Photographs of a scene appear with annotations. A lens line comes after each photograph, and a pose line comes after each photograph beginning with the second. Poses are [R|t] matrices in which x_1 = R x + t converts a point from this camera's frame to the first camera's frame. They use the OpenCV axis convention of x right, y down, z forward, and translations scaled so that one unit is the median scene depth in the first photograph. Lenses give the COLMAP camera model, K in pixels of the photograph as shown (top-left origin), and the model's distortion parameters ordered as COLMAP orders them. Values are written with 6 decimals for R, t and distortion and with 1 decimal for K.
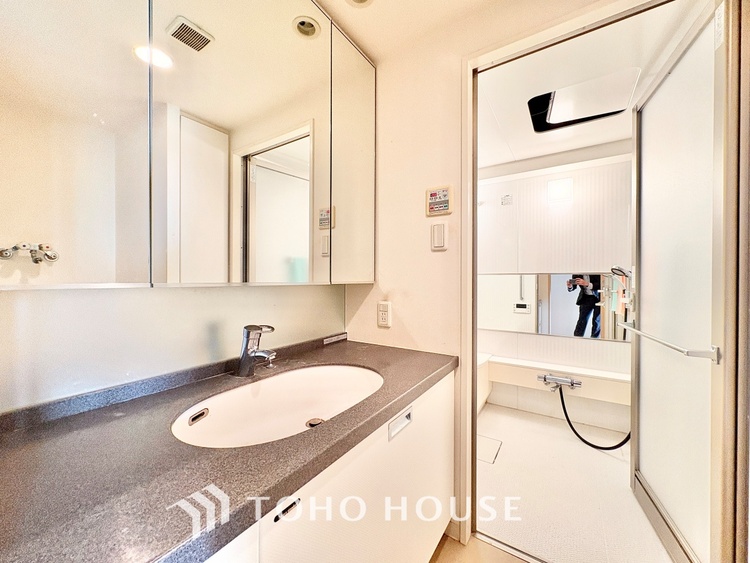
lens RADIAL K [[297.4, 0, 375.0], [0, 297.4, 281.5], [0, 0, 1]] dist [0.001644, 0.000520]
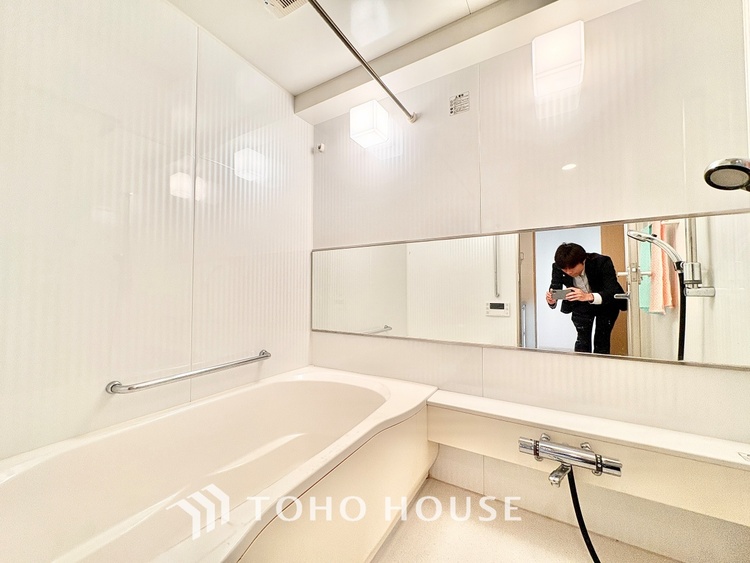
lens RADIAL K [[297.4, 0, 375.0], [0, 297.4, 281.5], [0, 0, 1]] dist [0.001644, 0.000520]
pose [[0.999144, 0.010749, 0.039940, 0.272564], [-0.008941, 0.998939, -0.045180, 0.085212], [-0.040383, 0.044784, 0.998180, 0.486085]]
